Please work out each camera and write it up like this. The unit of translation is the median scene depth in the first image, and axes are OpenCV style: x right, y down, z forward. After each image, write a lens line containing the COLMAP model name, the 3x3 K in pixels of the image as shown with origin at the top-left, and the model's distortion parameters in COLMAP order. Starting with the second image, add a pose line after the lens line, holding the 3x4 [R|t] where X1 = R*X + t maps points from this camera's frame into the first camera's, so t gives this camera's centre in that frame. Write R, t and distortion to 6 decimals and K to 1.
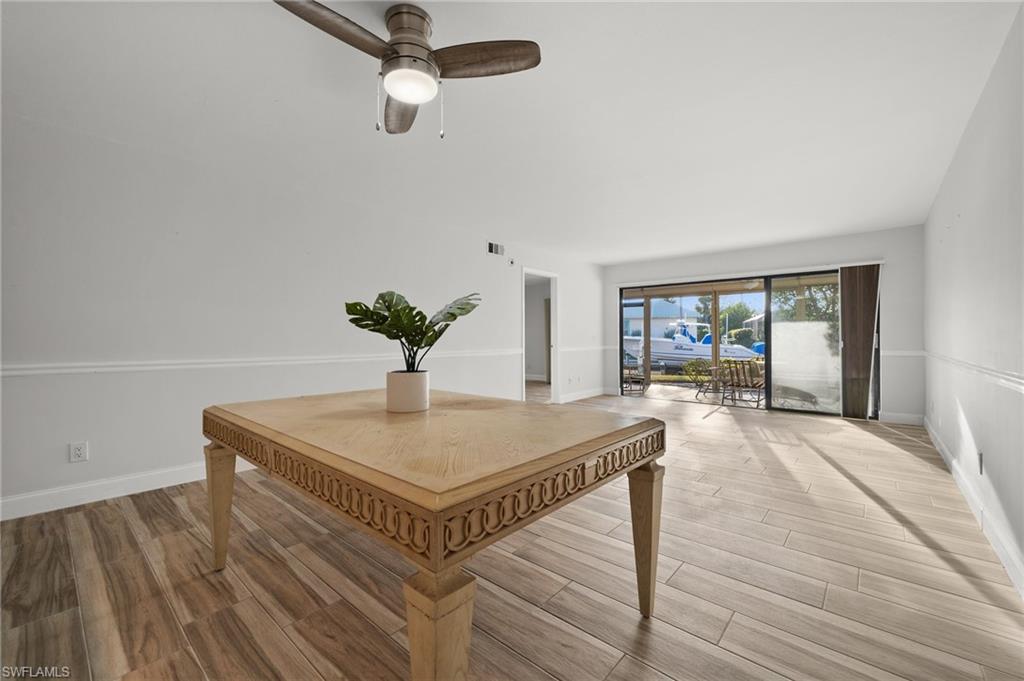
lens RADIAL K [[414.7, 0, 513.1], [0, 414.7, 335.8], [0, 0, 1]] dist [0.002367, 0.000319]
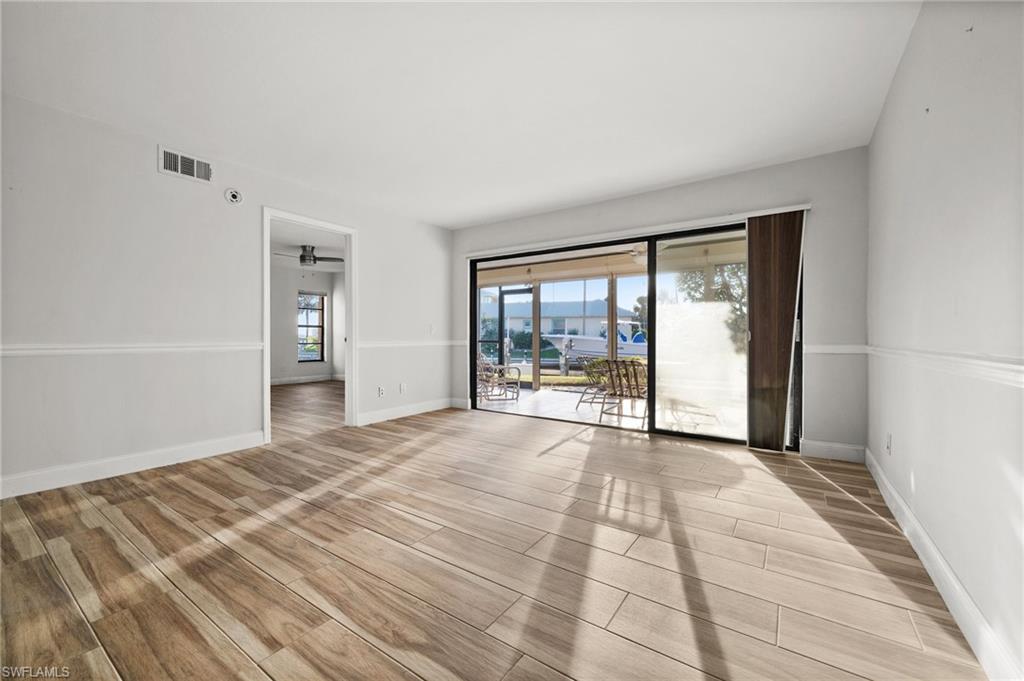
lens RADIAL K [[411.3, 0, 507.6], [0, 411.3, 339.7], [0, 0, 1]] dist [-0.002079, -0.000247]
pose [[0.994113, 0.002440, 0.108325, 0.329679], [-0.003684, 0.999929, 0.011293, 0.020313], [-0.108290, -0.011626, 0.994051, 0.382318]]
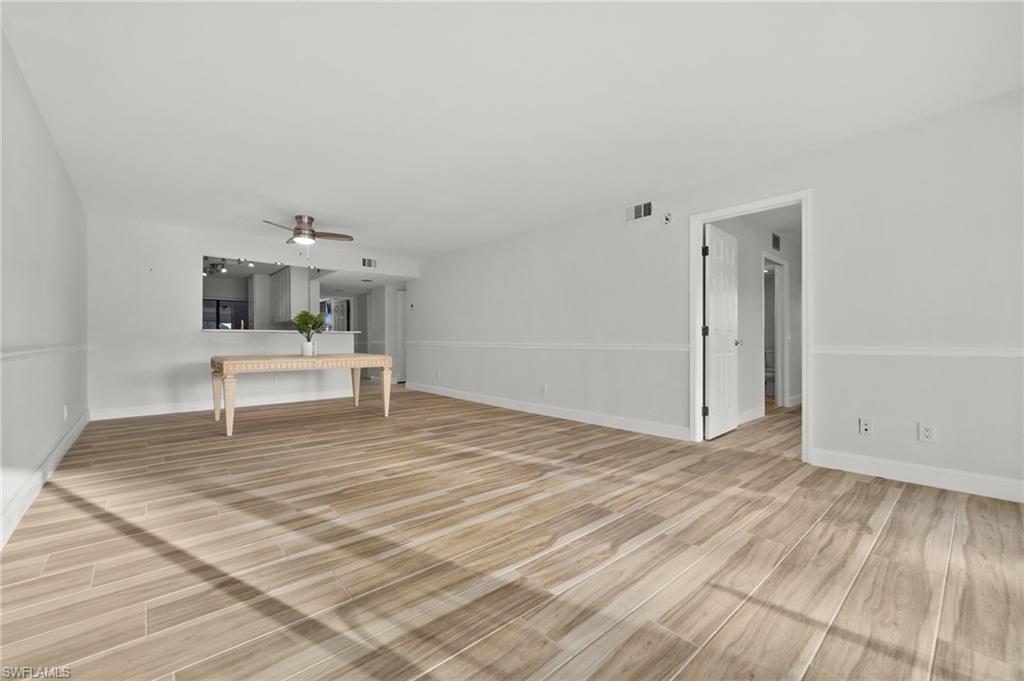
lens RADIAL K [[411.3, 0, 507.6], [0, 411.3, 339.7], [0, 0, 1]] dist [-0.002079, -0.000247]
pose [[-0.141808, 0.000693, -0.989894, 0.726929], [0.009902, 0.999951, -0.000718, 0.023143], [0.989845, -0.009903, -0.141808, 0.849484]]
